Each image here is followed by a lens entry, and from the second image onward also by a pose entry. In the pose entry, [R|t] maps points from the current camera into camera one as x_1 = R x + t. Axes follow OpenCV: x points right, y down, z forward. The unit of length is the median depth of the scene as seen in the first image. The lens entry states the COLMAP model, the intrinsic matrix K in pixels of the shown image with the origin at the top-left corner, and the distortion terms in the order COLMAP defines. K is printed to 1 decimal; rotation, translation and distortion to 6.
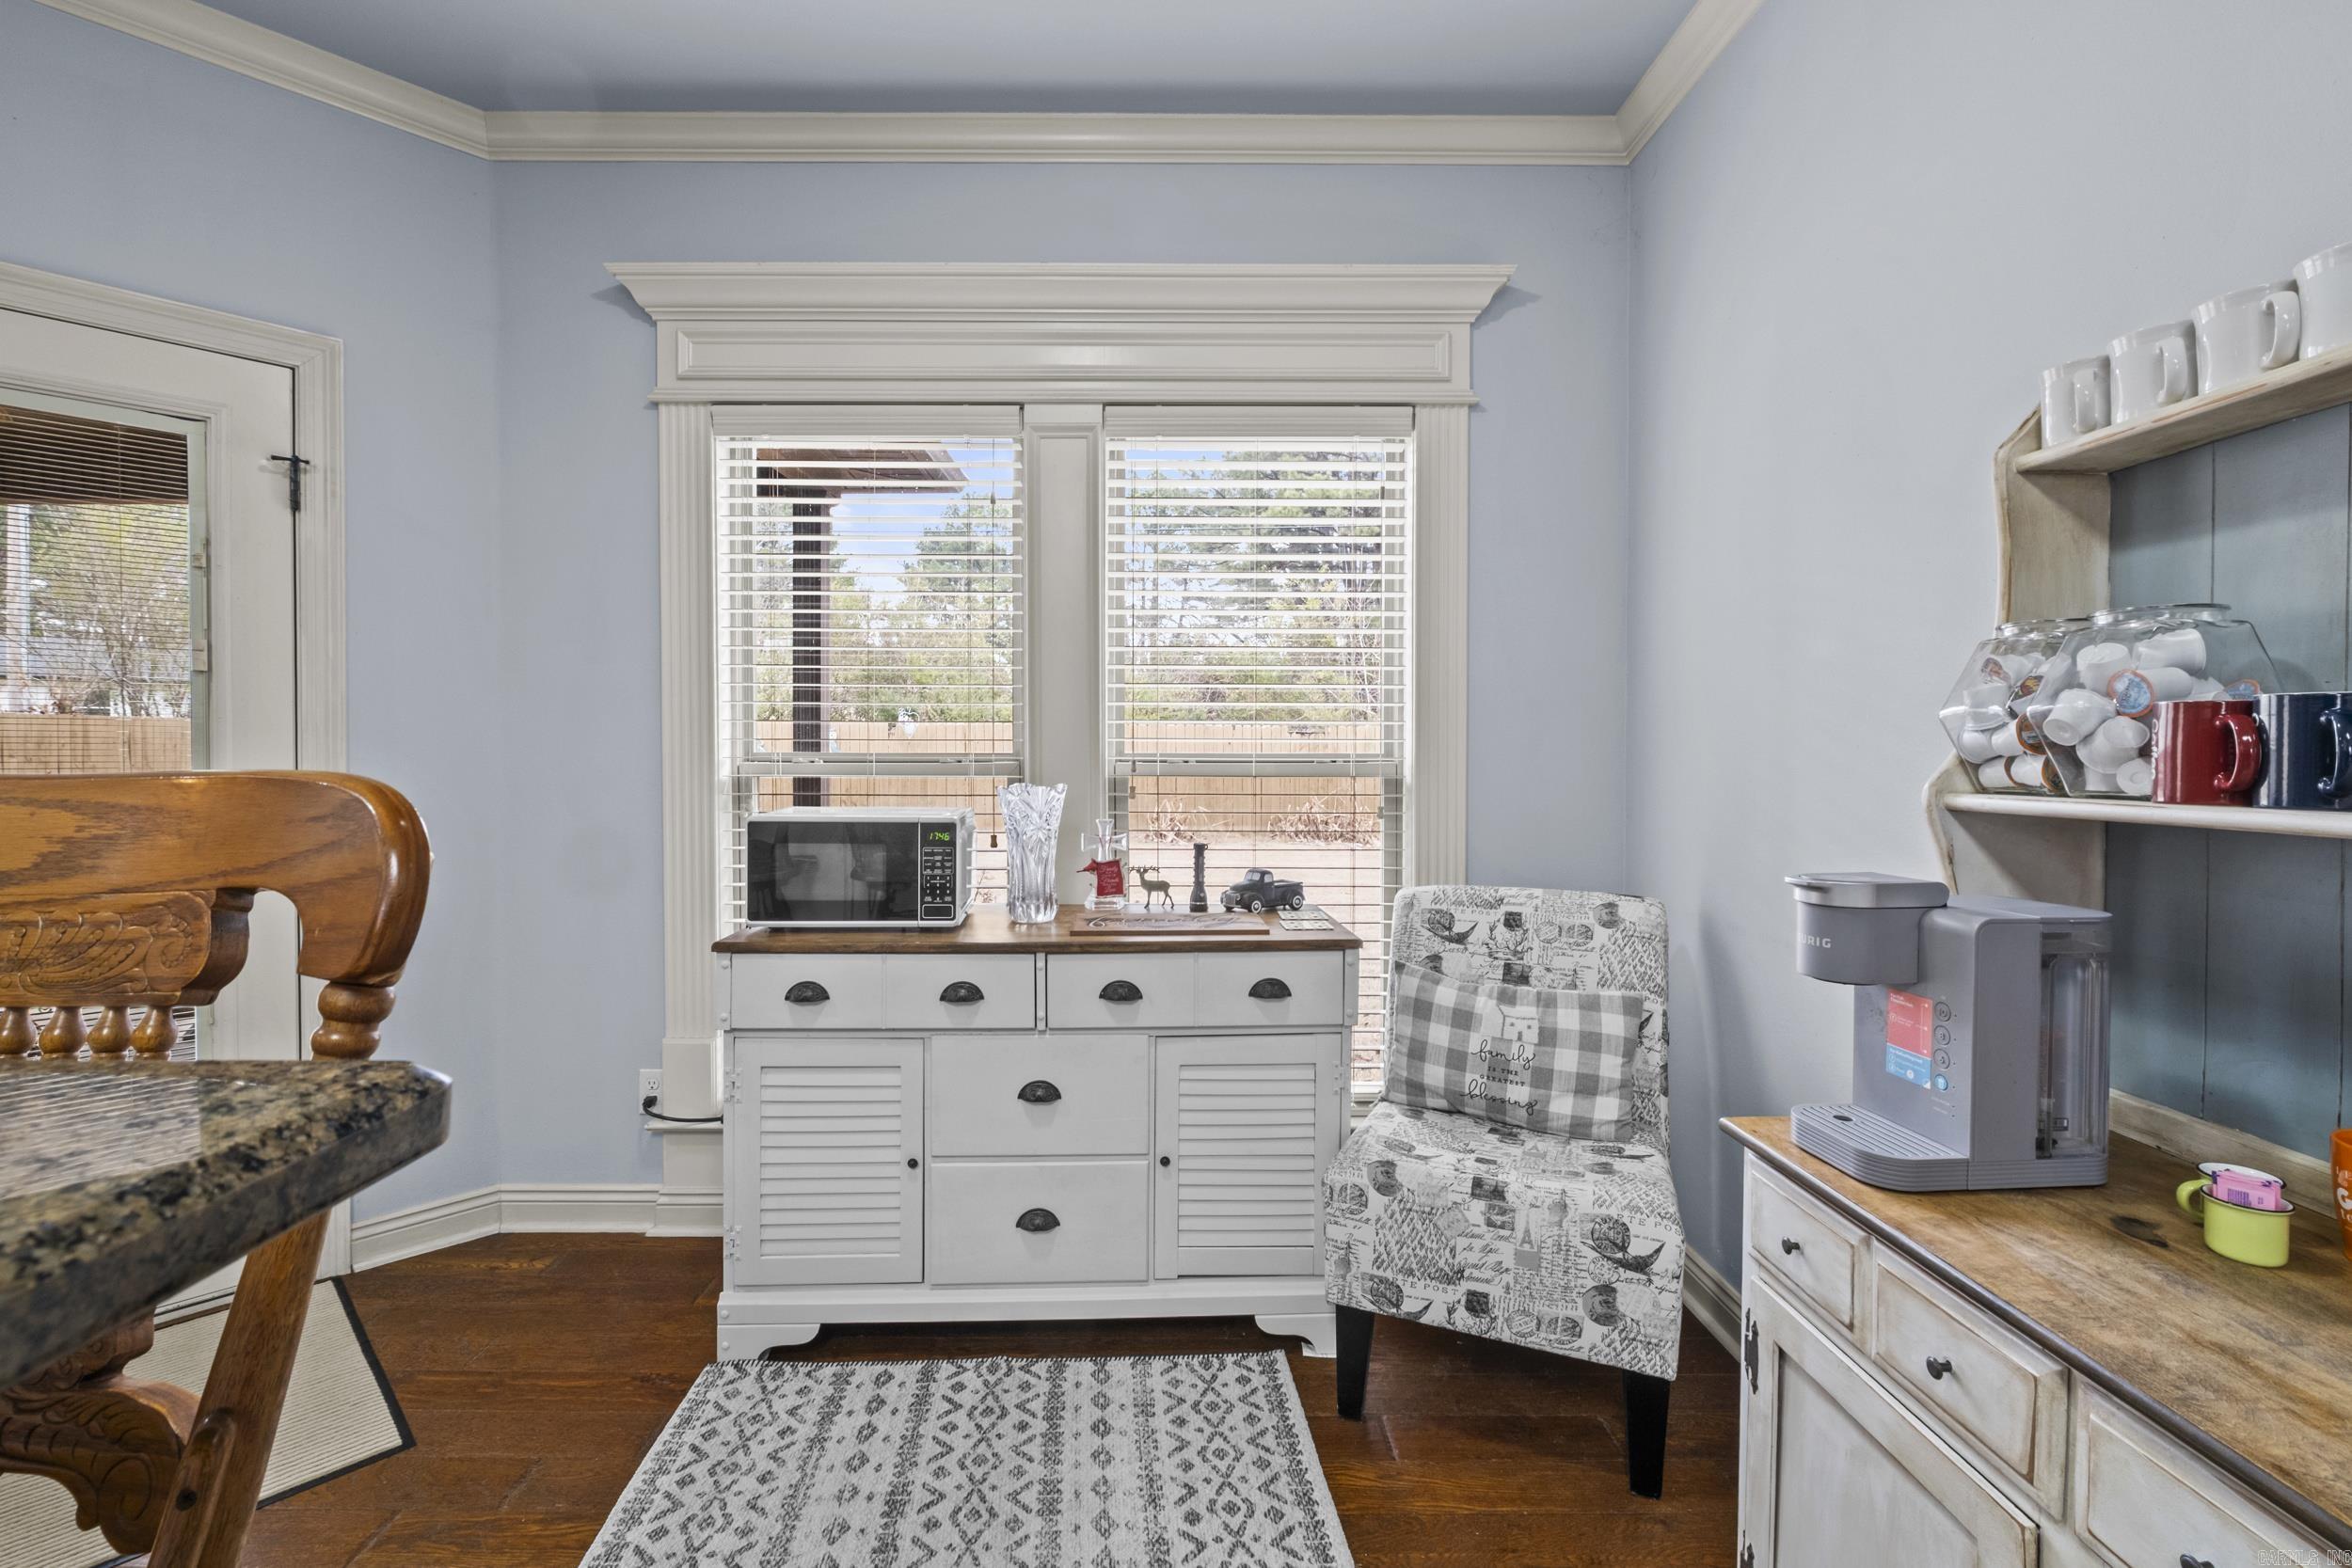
lens RADIAL K [[1025.3, 0, 1173.3], [0, 1025.3, 768.8], [0, 0, 1]] dist [-0.011027, 0.000263]
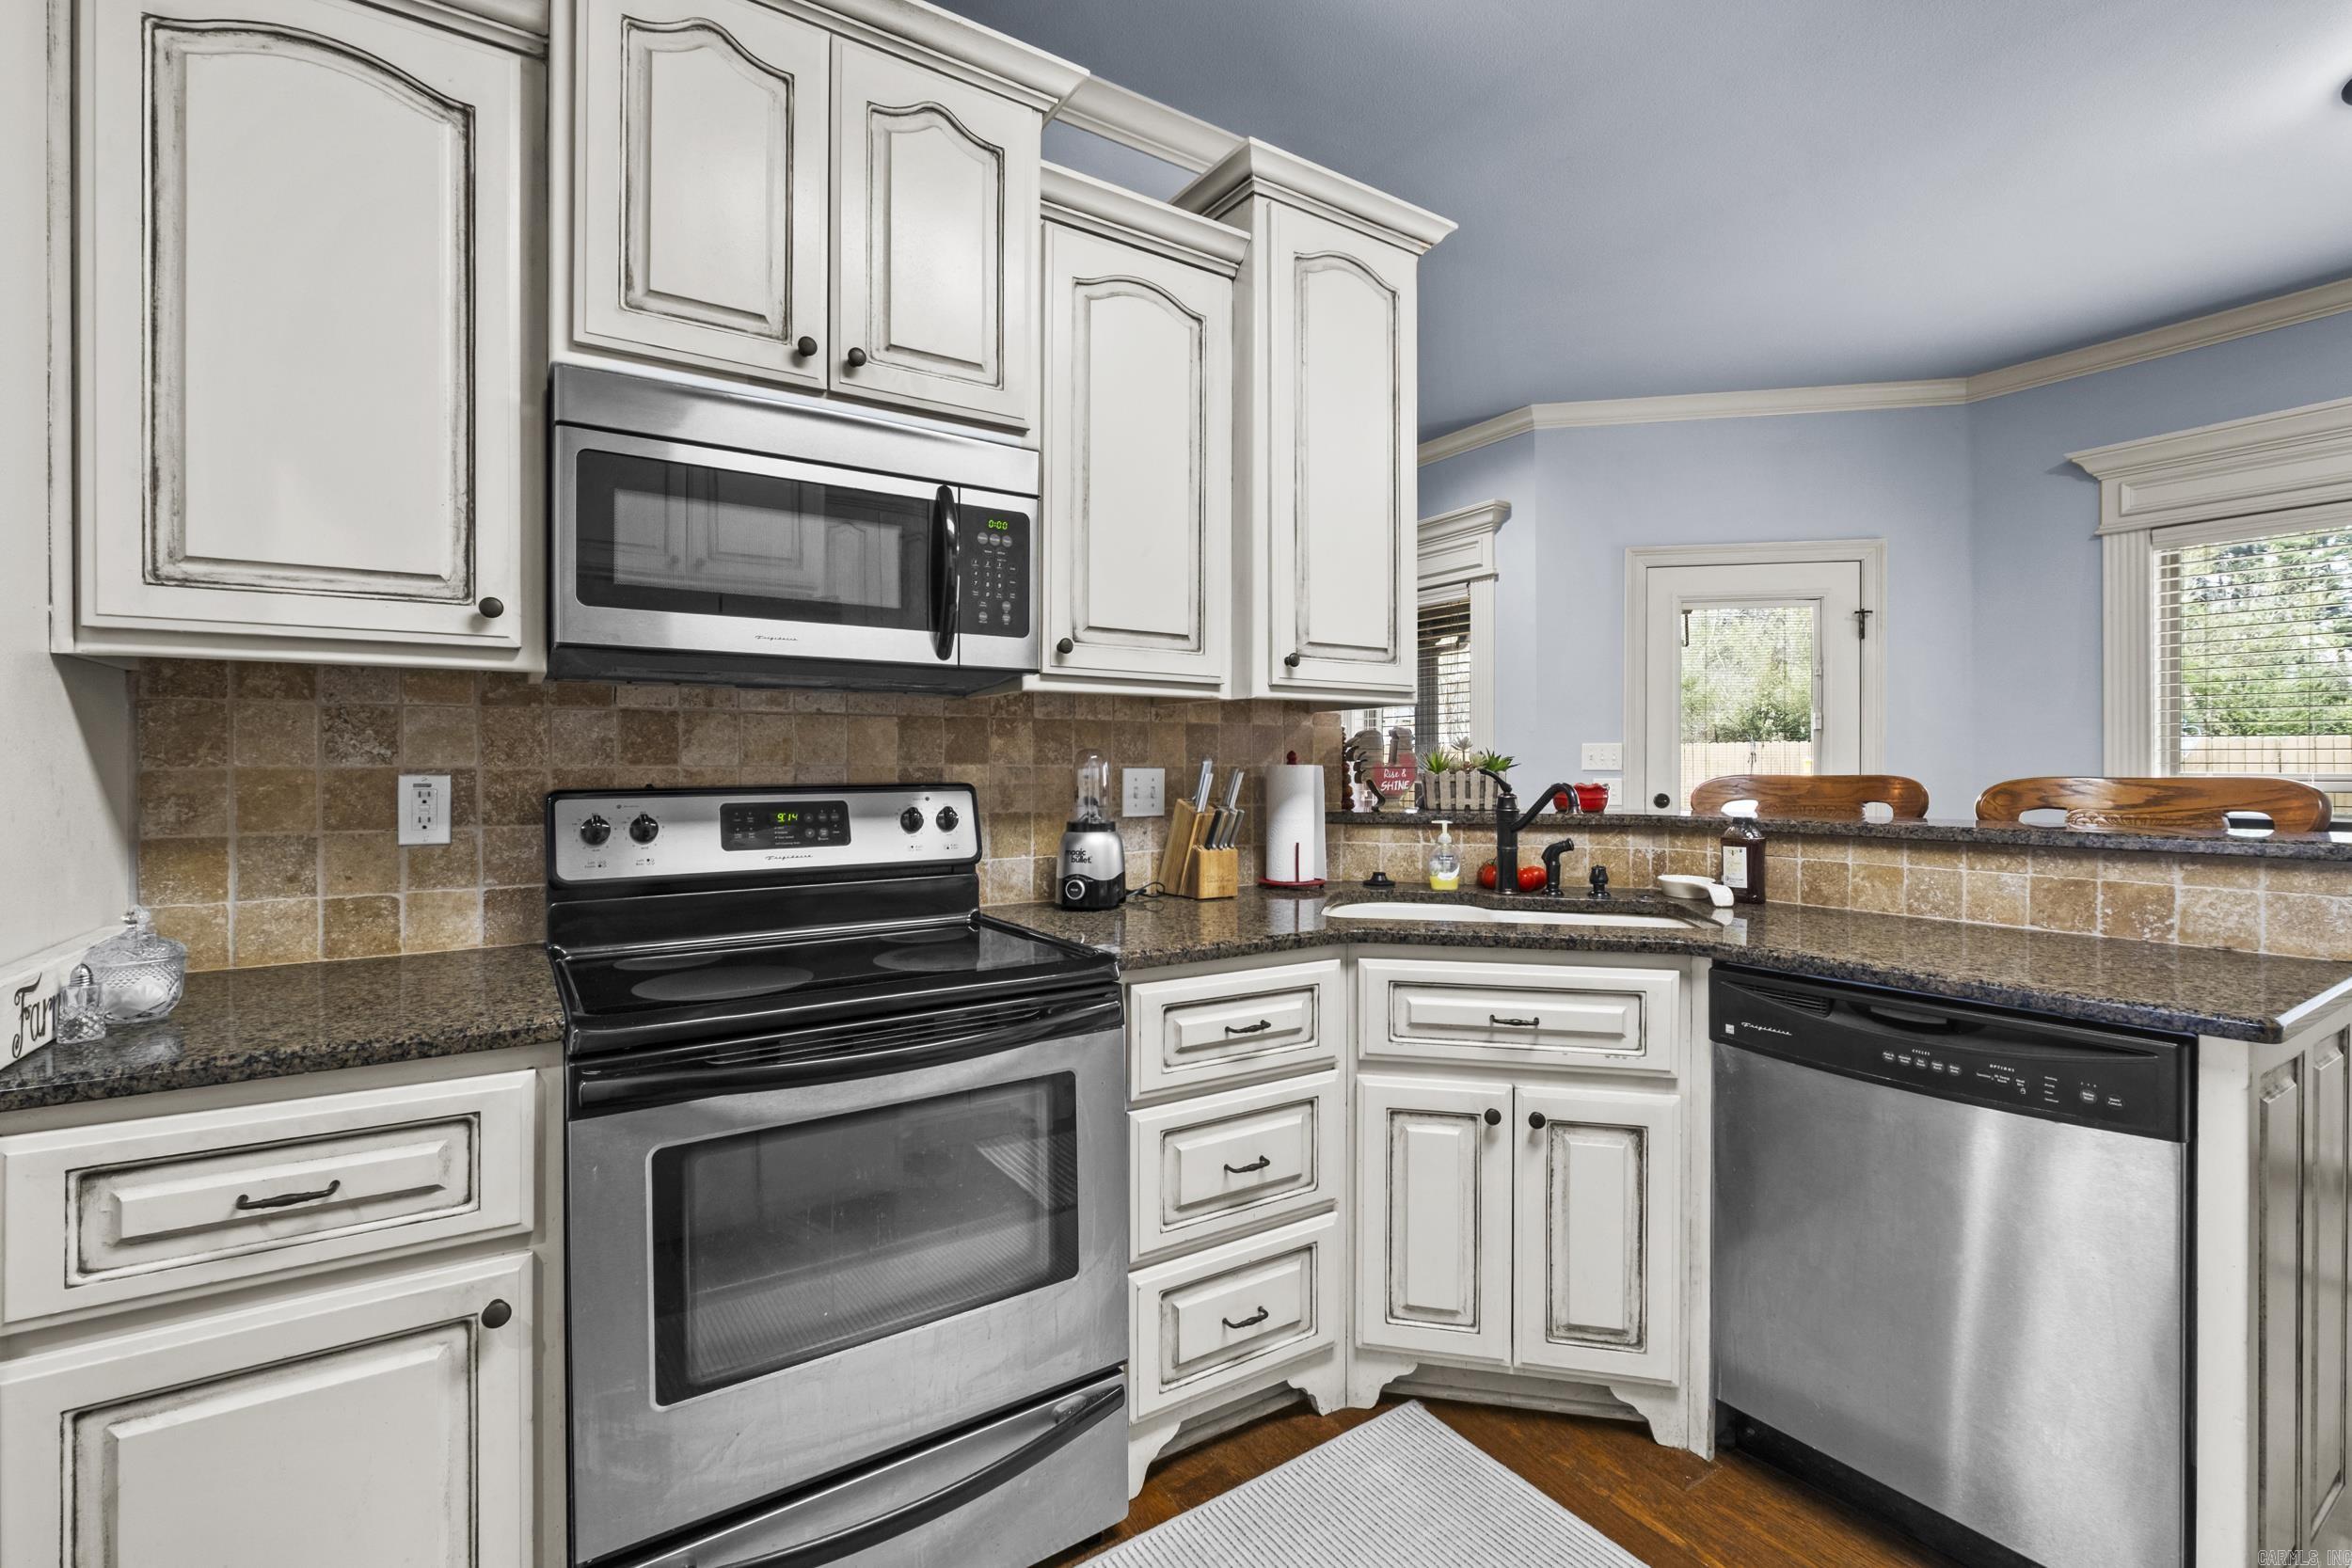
lens RADIAL K [[1025.3, 0, 1154.3], [0, 1025.3, 768.5], [0, 0, 1]] dist [-0.011027, 0.000263]
pose [[0.525501, 0.000924, -0.850792, 0.028638], [-0.017418, 0.999802, -0.009673, 0.020019], [0.850614, 0.019902, 0.525413, -1.118452]]
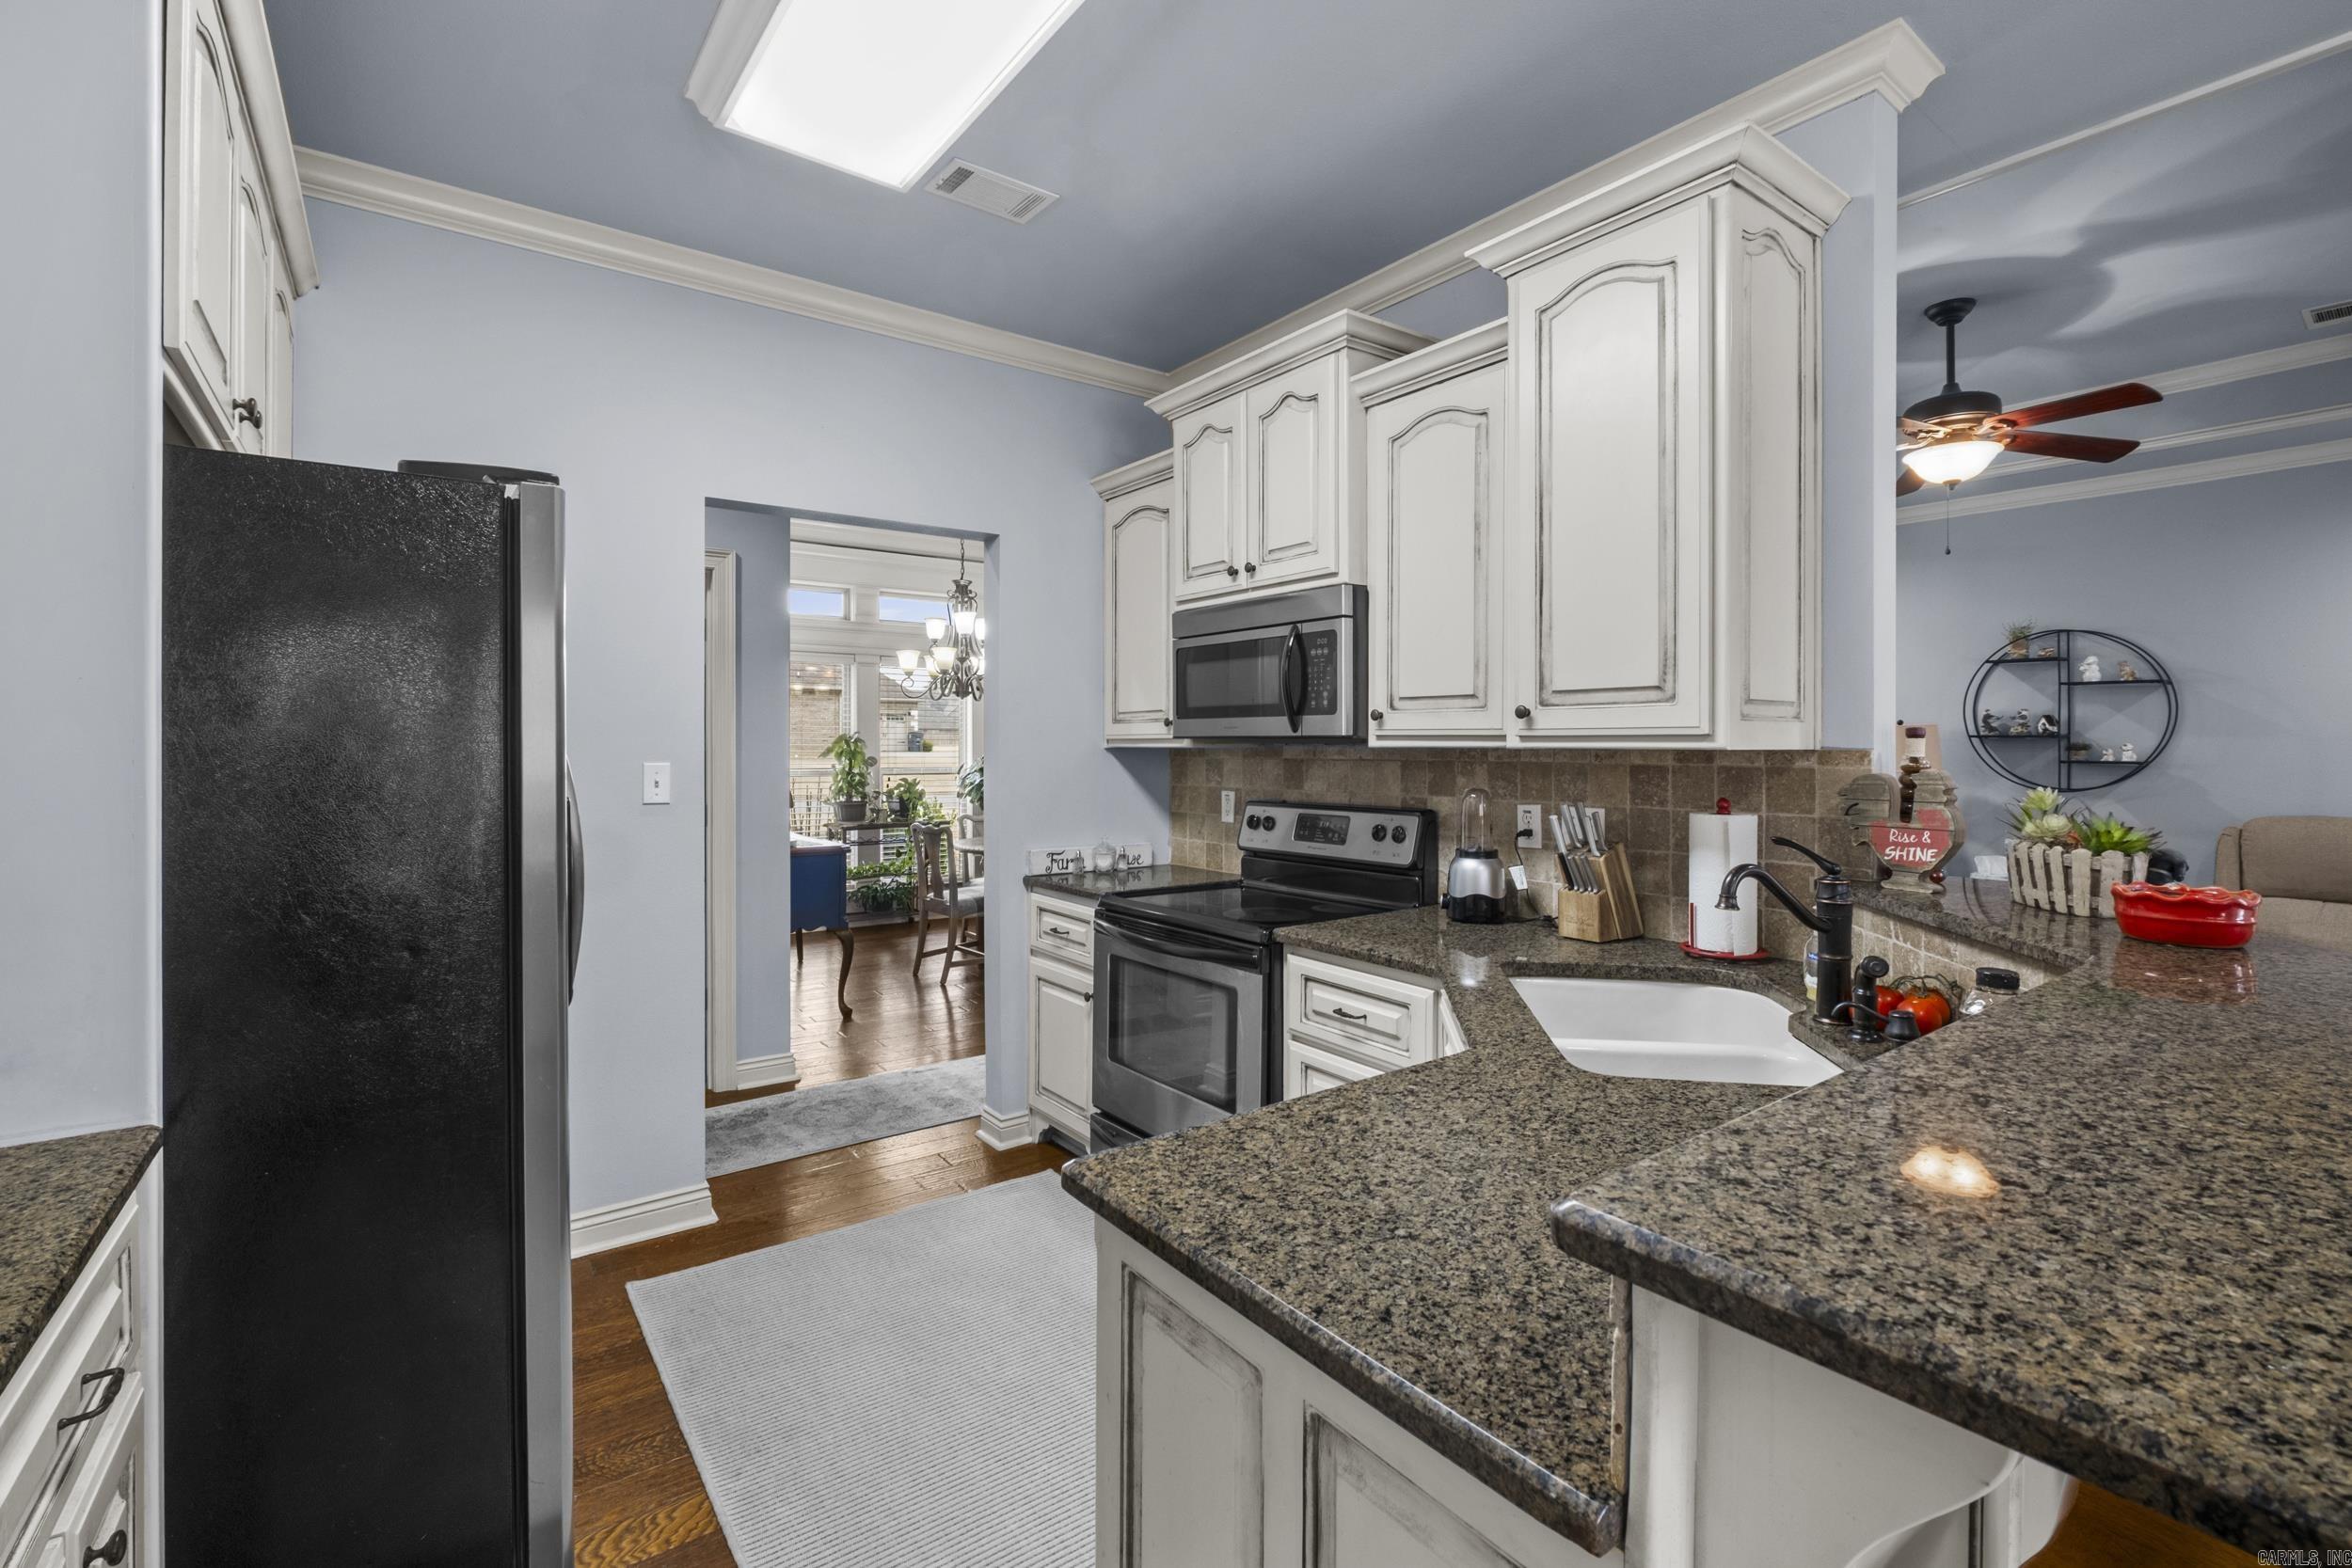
lens RADIAL K [[1025.3, 0, 1158.3], [0, 1025.3, 748.0], [0, 0, 1]] dist [-0.011027, 0.000263]
pose [[-0.821221, 0.001902, -0.570607, 0.142645], [-0.012306, 0.999703, 0.021044, -0.081298], [0.570477, 0.024303, -0.820954, 0.191270]]
